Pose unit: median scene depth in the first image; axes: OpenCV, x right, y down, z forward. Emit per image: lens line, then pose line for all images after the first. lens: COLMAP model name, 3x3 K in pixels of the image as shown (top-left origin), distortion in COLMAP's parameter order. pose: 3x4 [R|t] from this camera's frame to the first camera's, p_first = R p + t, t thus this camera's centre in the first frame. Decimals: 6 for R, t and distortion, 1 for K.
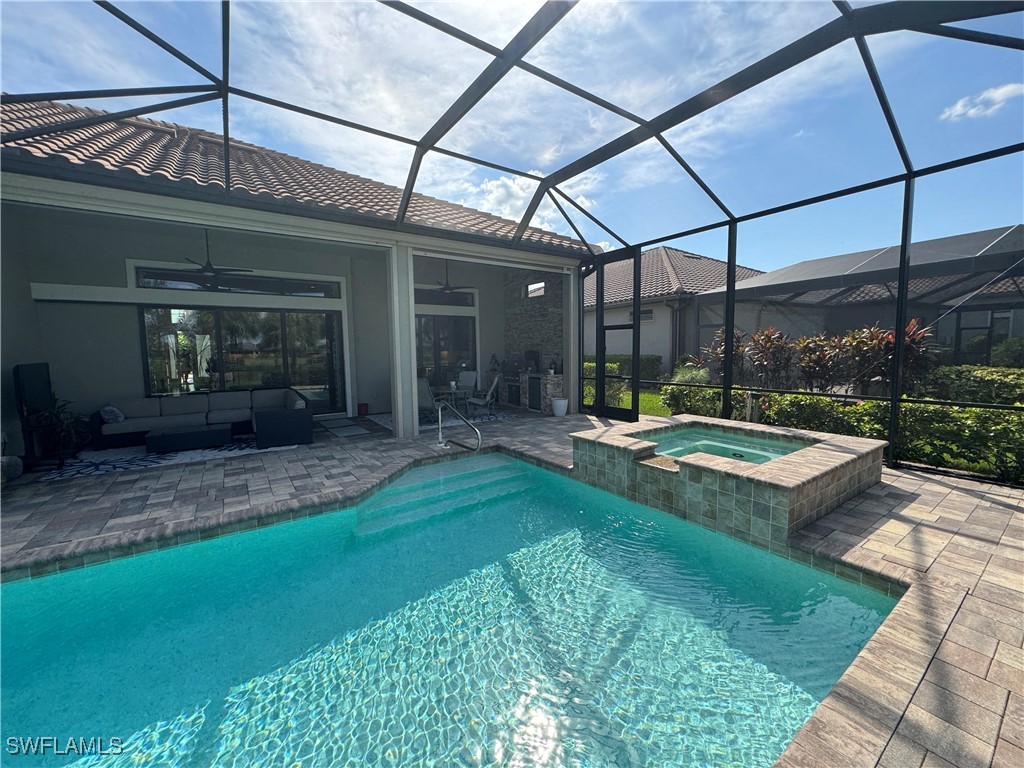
lens RADIAL K [[409.0, 0, 512.0], [0, 409.0, 384.0], [0, 0, 1]] dist [-0.003443, 0.000004]
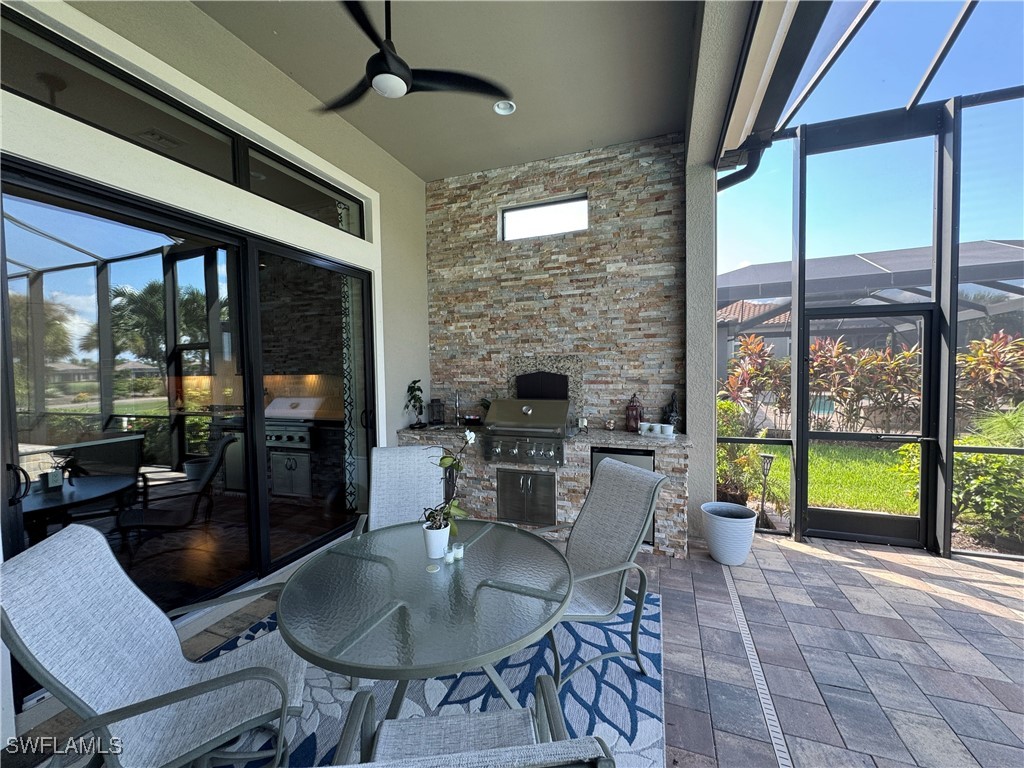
lens RADIAL K [[409.0, 0, 512.0], [0, 409.0, 384.0], [0, 0, 1]] dist [-0.003443, 0.000004]
pose [[0.820399, -0.021054, 0.571403, -0.290005], [0.054393, 0.997664, -0.041335, -0.082204], [-0.569198, 0.064992, 0.819628, 1.020774]]
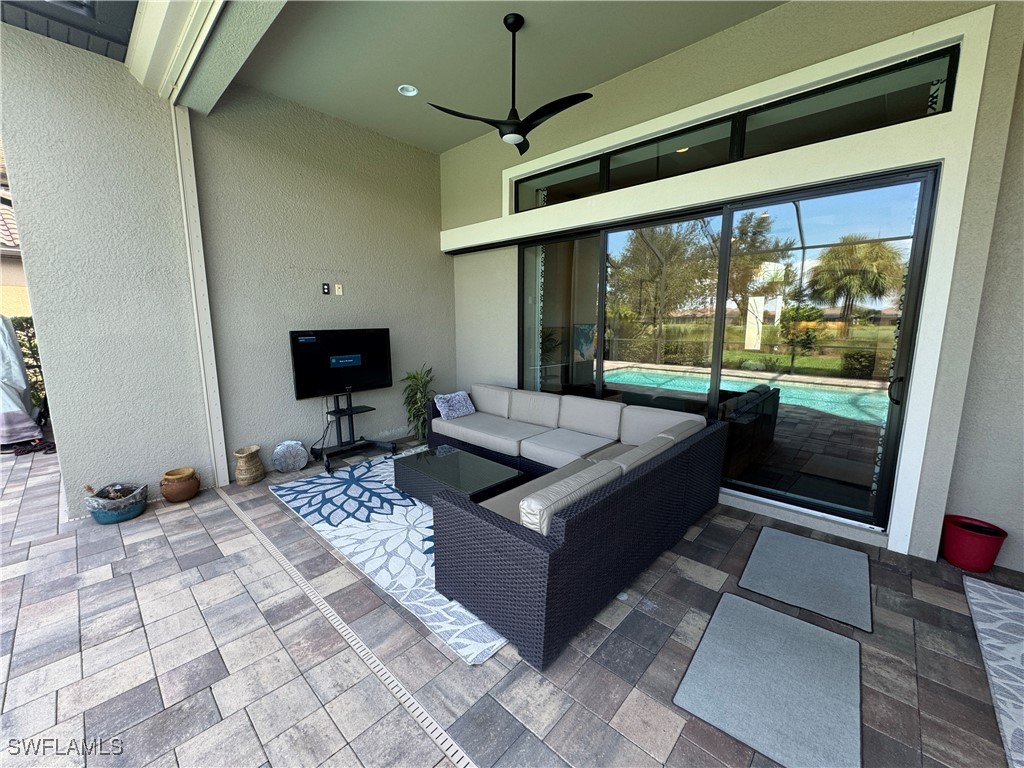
lens RADIAL K [[409.0, 0, 512.0], [0, 409.0, 384.0], [0, 0, 1]] dist [-0.003443, 0.000004]
pose [[0.214750, 0.164268, -0.962756, 0.141323], [-0.089451, 0.984919, 0.148097, -0.089091], [0.972564, 0.054315, 0.226206, 1.118405]]
